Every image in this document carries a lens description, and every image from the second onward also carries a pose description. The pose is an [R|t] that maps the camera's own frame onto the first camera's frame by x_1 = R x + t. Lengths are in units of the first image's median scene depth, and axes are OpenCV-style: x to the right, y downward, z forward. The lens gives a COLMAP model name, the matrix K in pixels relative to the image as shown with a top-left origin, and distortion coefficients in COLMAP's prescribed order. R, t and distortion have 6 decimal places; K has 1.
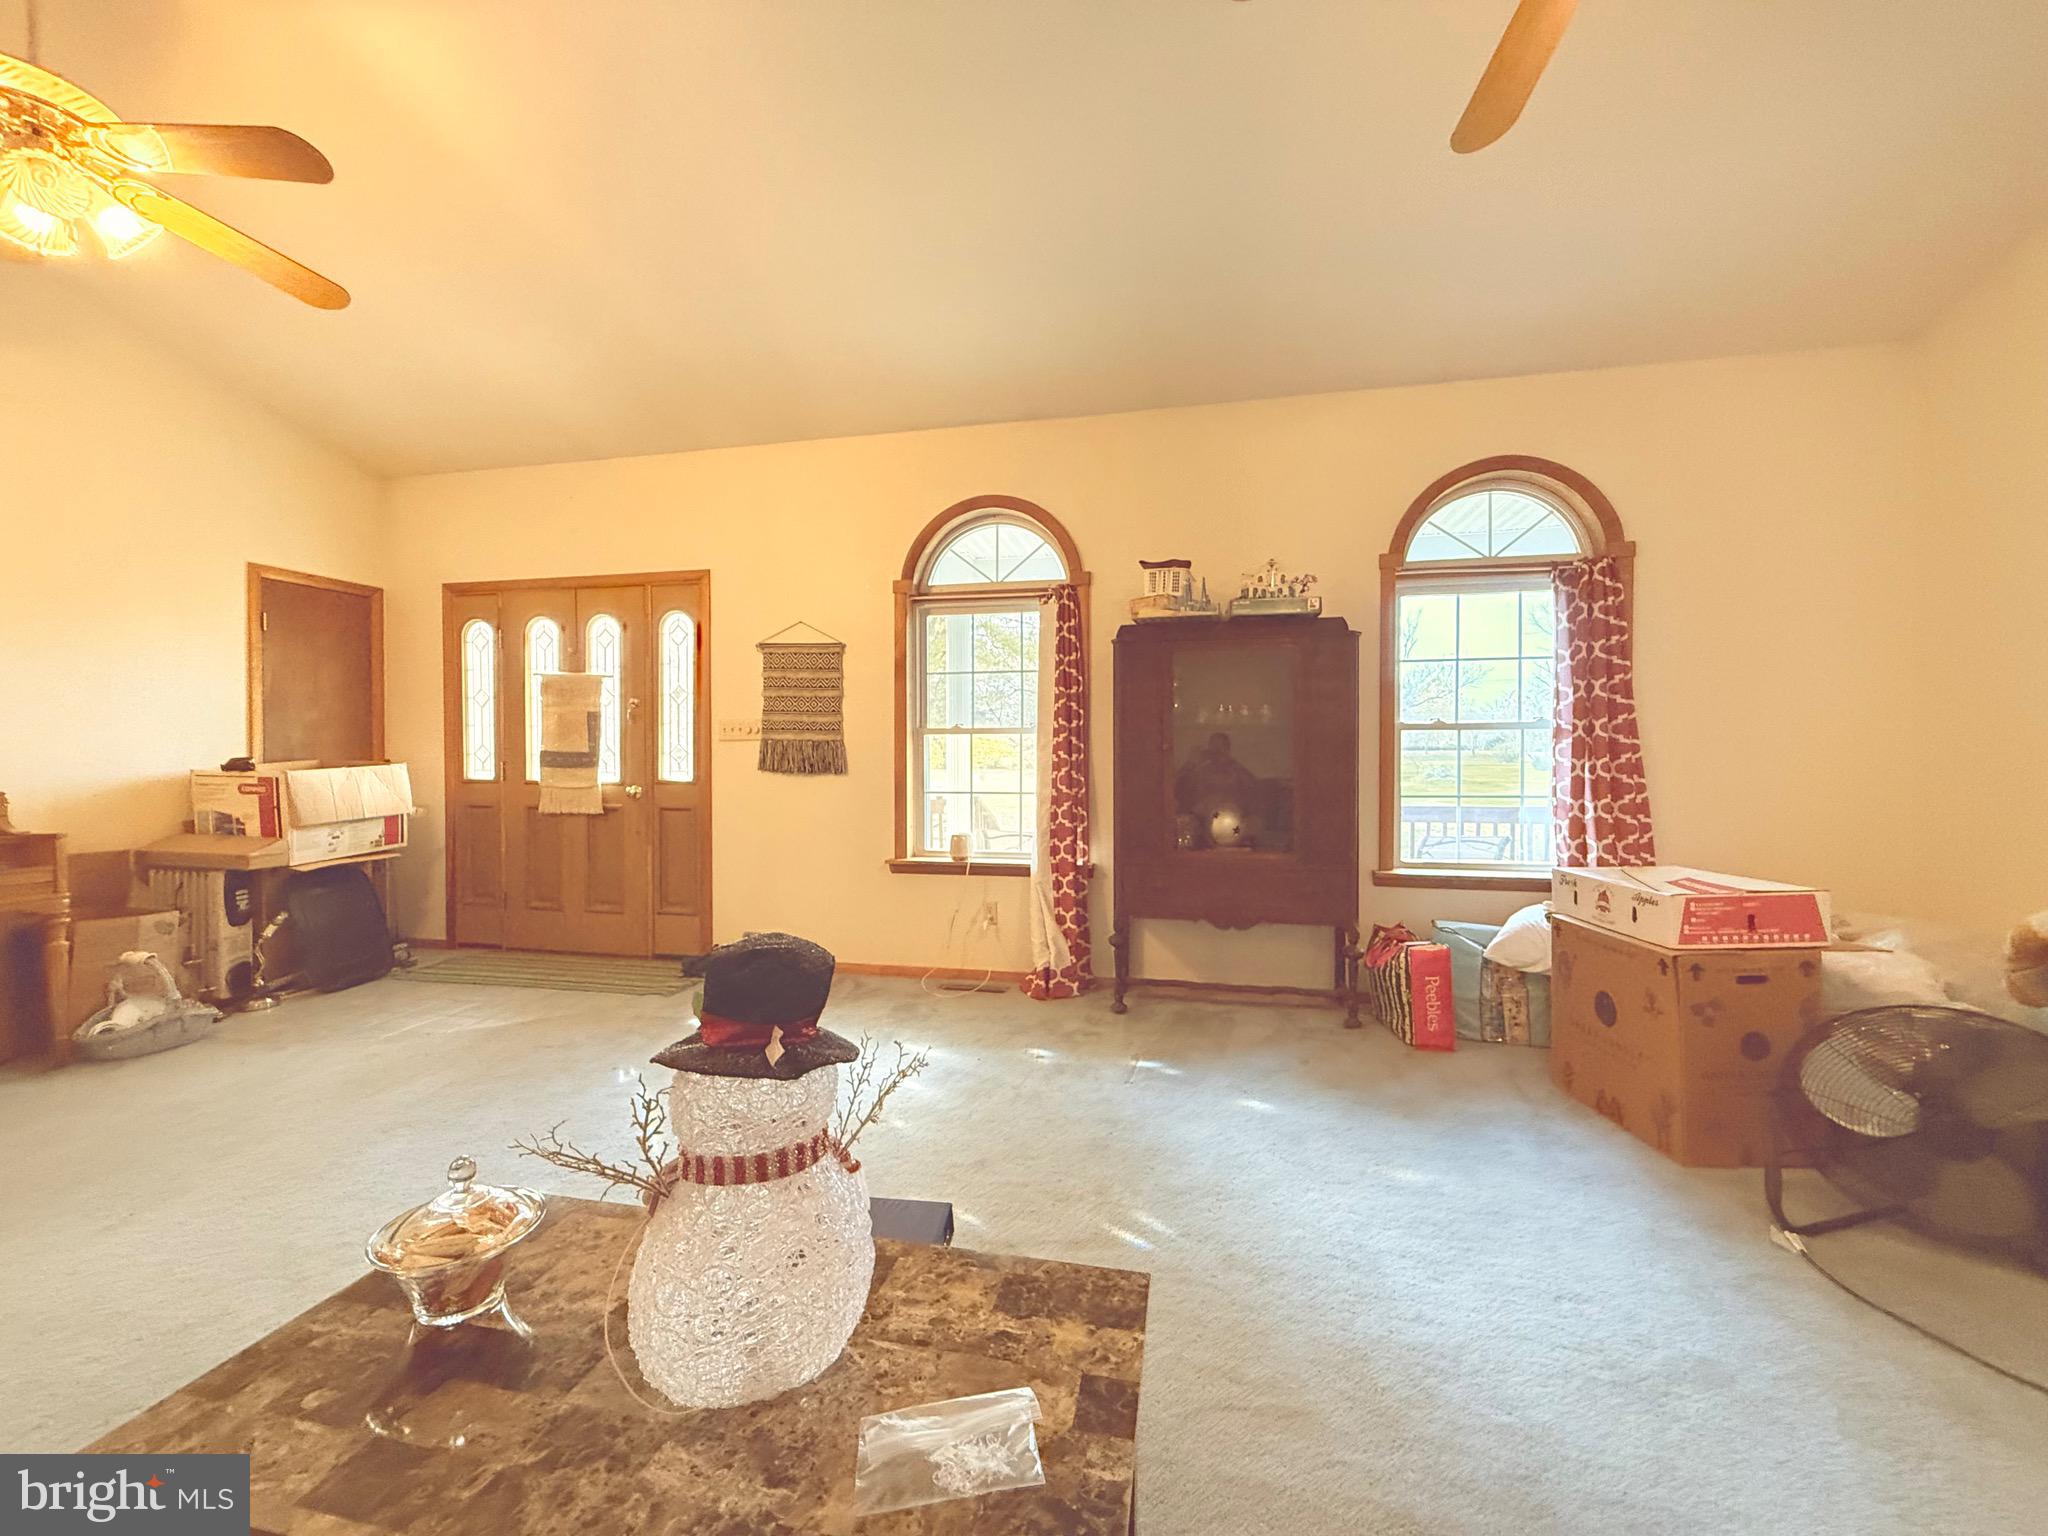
lens RADIAL K [[820.2, 0, 1019.2], [0, 820.2, 767.6], [0, 0, 1]] dist [0.000794, 0.000279]
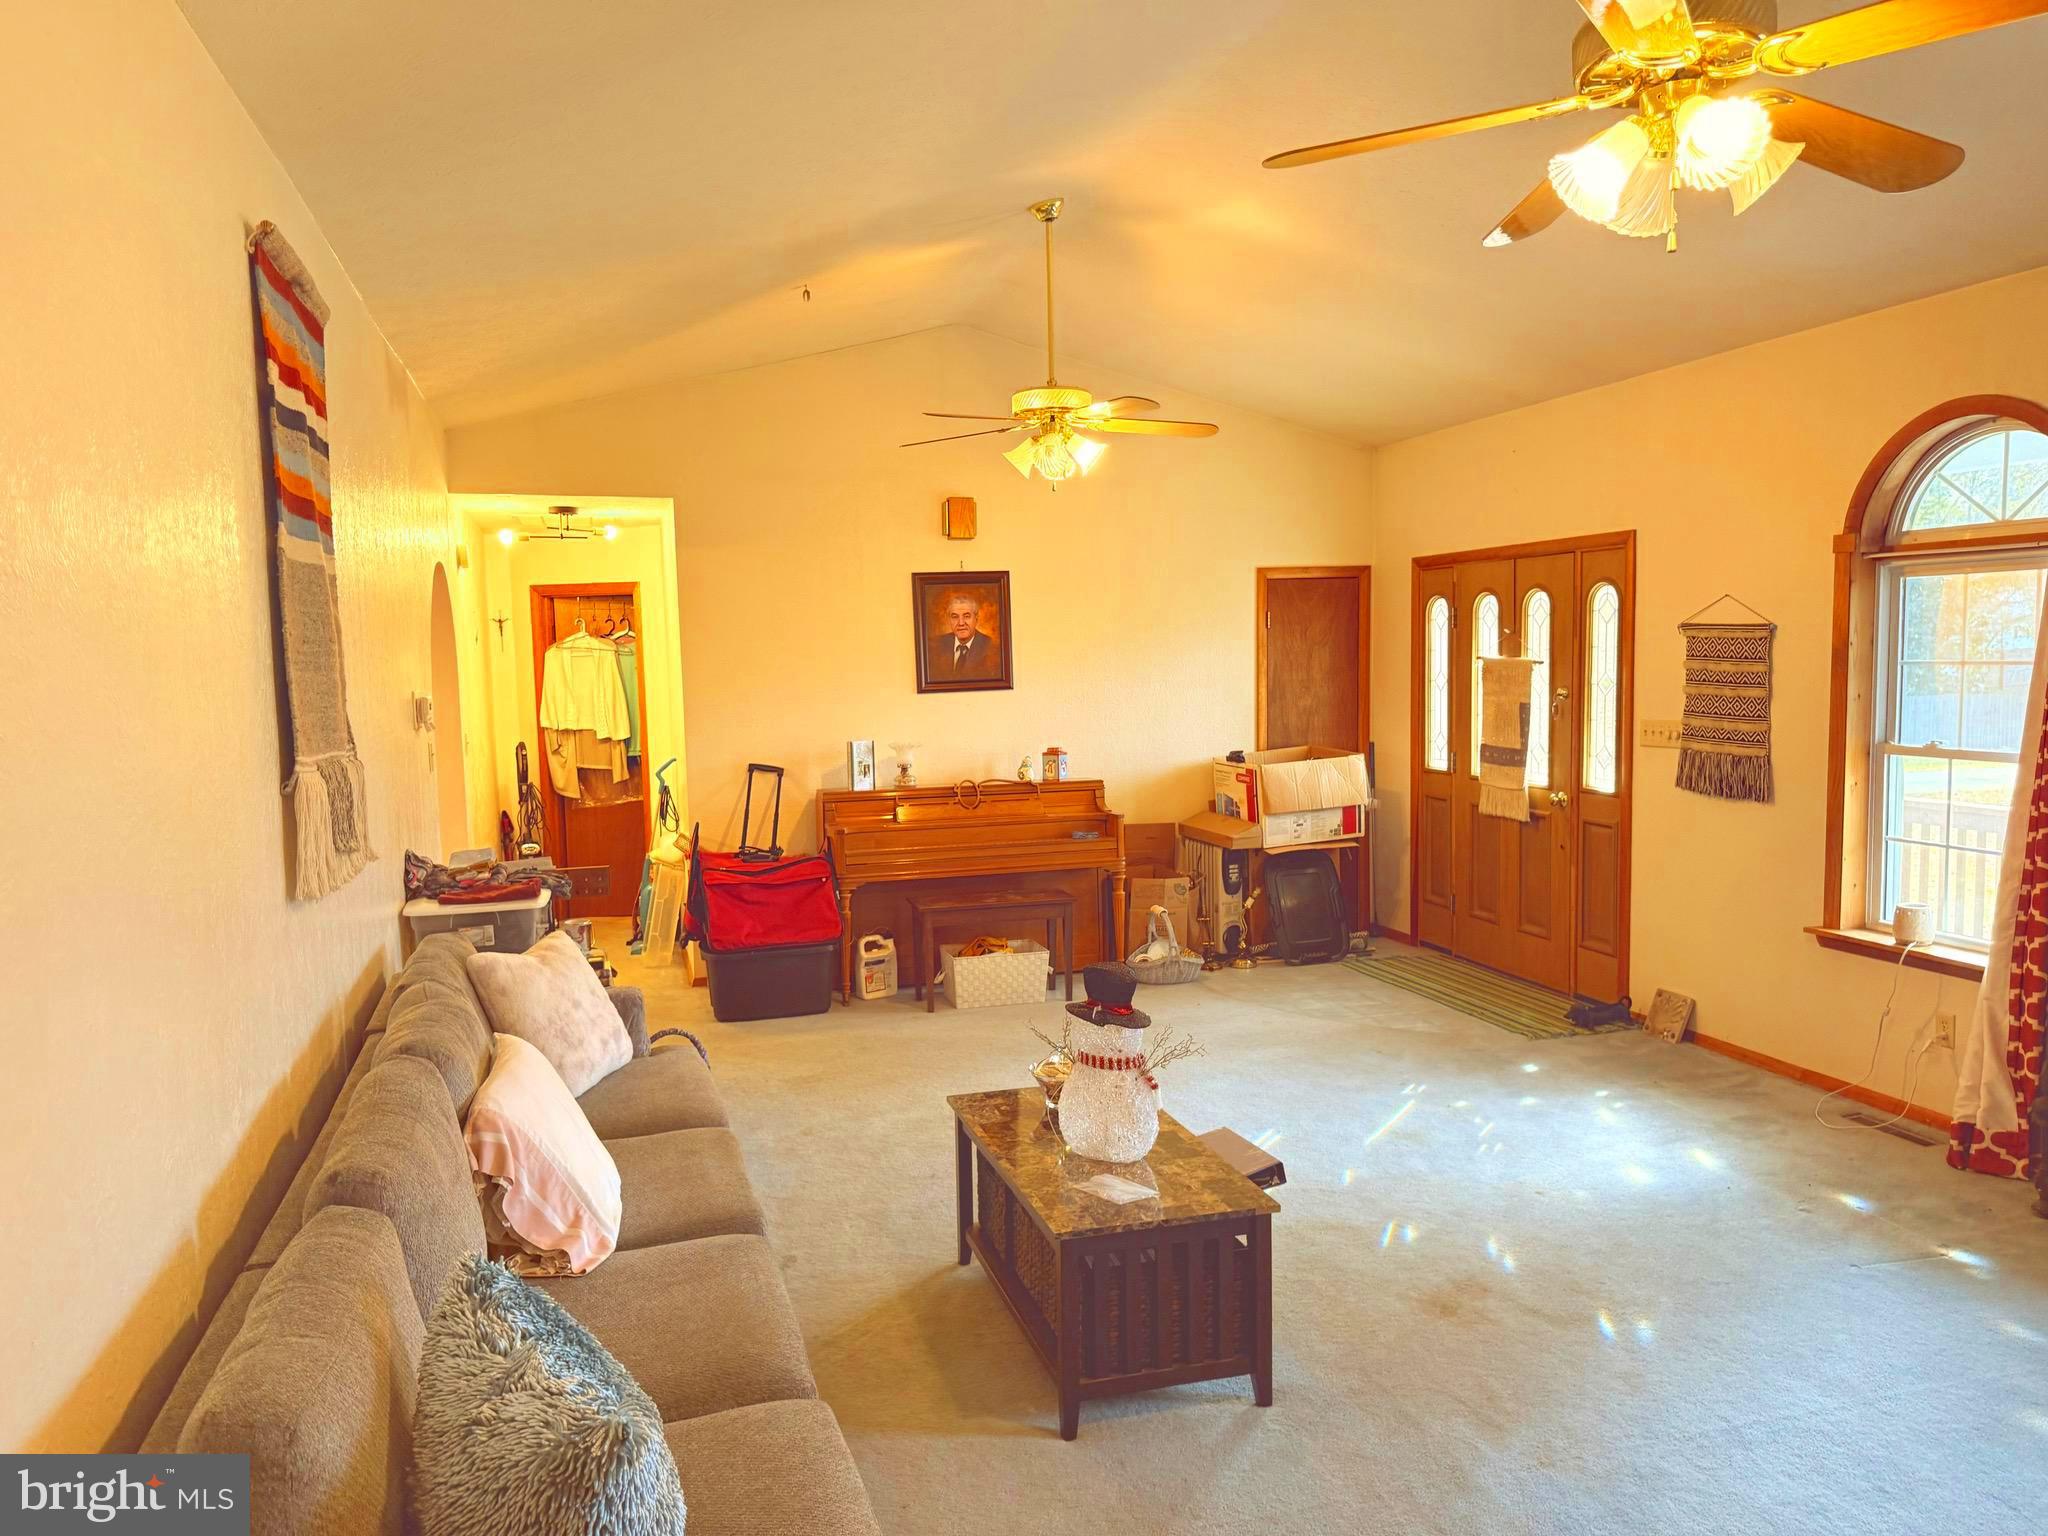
lens RADIAL K [[1441.9, 0, 1021.2], [0, 1441.9, 775.3], [0, 0, 1]] dist [0.084906, -0.113155]
pose [[0.479634, 0.066795, -0.874923, 0.649824], [0.007818, 0.996734, 0.080380, -0.135176], [0.877434, -0.045393, 0.477545, -0.228489]]
